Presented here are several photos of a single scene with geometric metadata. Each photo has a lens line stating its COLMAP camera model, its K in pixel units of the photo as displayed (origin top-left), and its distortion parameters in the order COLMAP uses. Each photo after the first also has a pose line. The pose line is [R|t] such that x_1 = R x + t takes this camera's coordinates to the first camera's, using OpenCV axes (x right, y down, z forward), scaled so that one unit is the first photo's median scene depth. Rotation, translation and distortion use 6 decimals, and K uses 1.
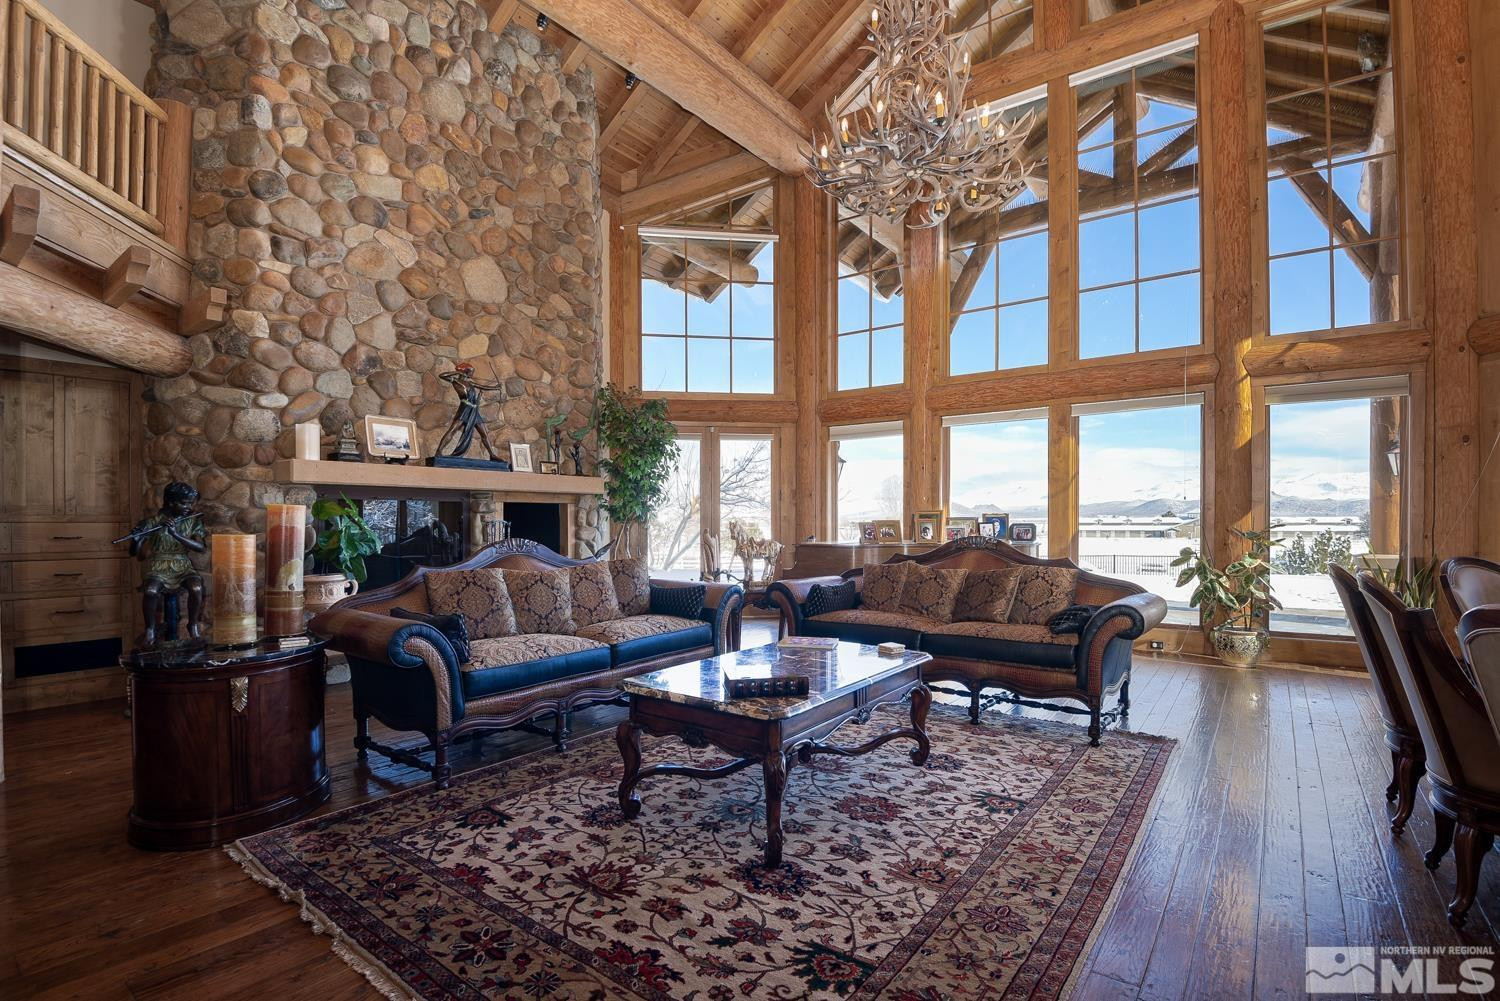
lens RADIAL K [[713.6, 0, 738.4], [0, 713.6, 533.4], [0, 0, 1]] dist [-0.048373, 0.000001]
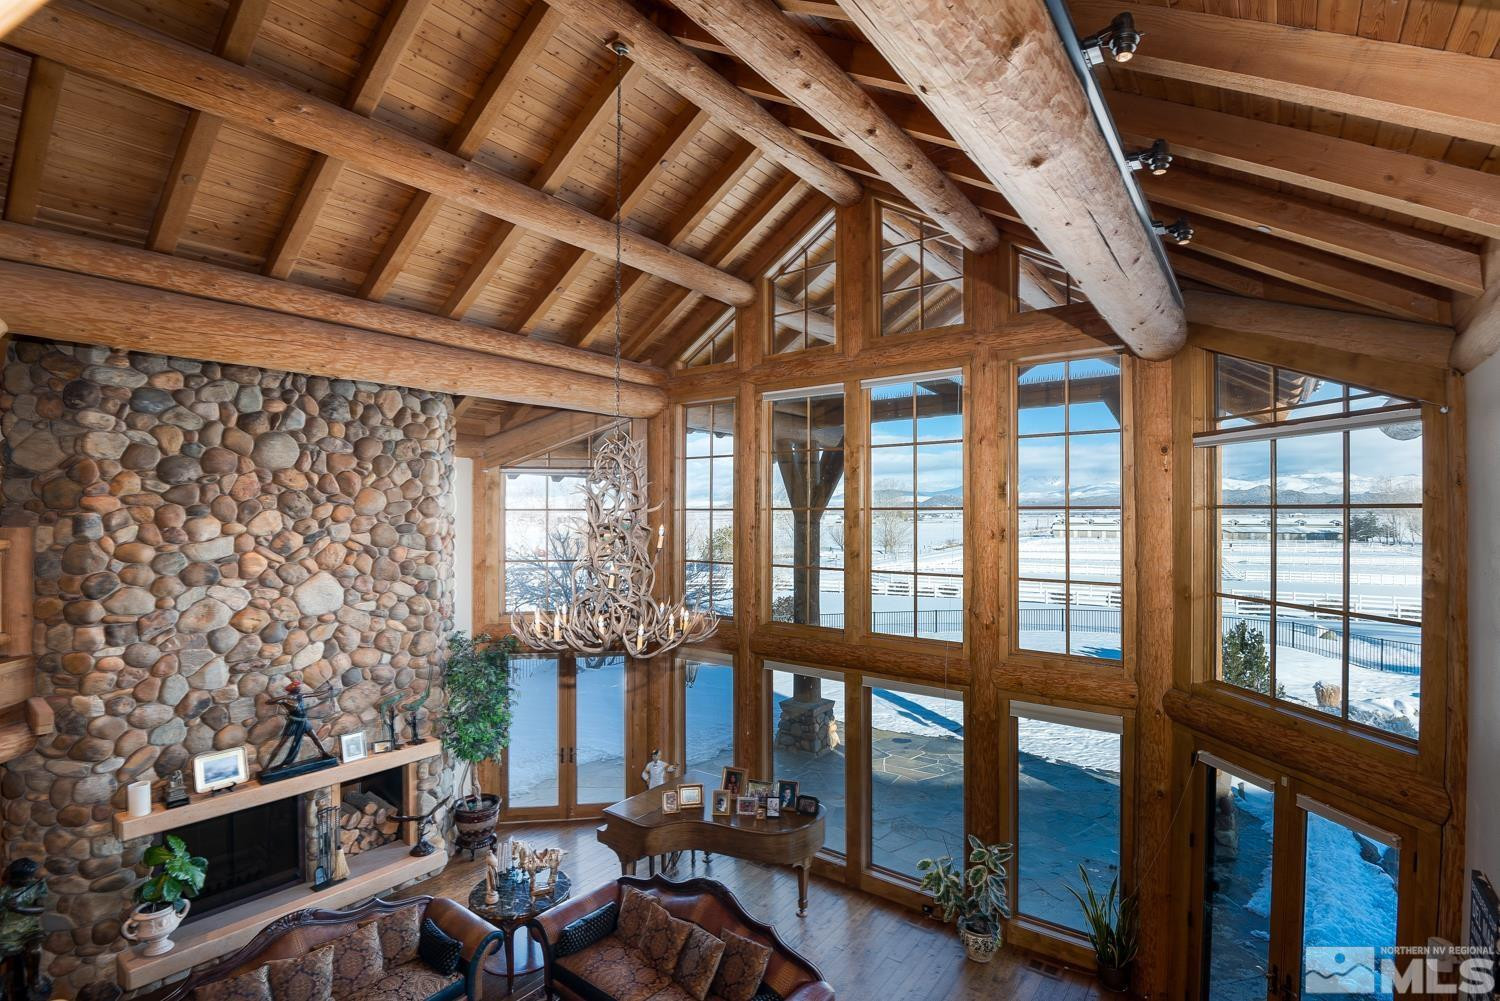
lens RADIAL K [[713.6, 0, 750.1], [0, 713.6, 497.7], [0, 0, 1]] dist [-0.048373, 0.000001]
pose [[0.999868, 0.015652, 0.004468, 0.392760], [-0.015541, 0.999595, -0.023833, -0.603579], [-0.004839, 0.023760, 0.999706, -0.163317]]
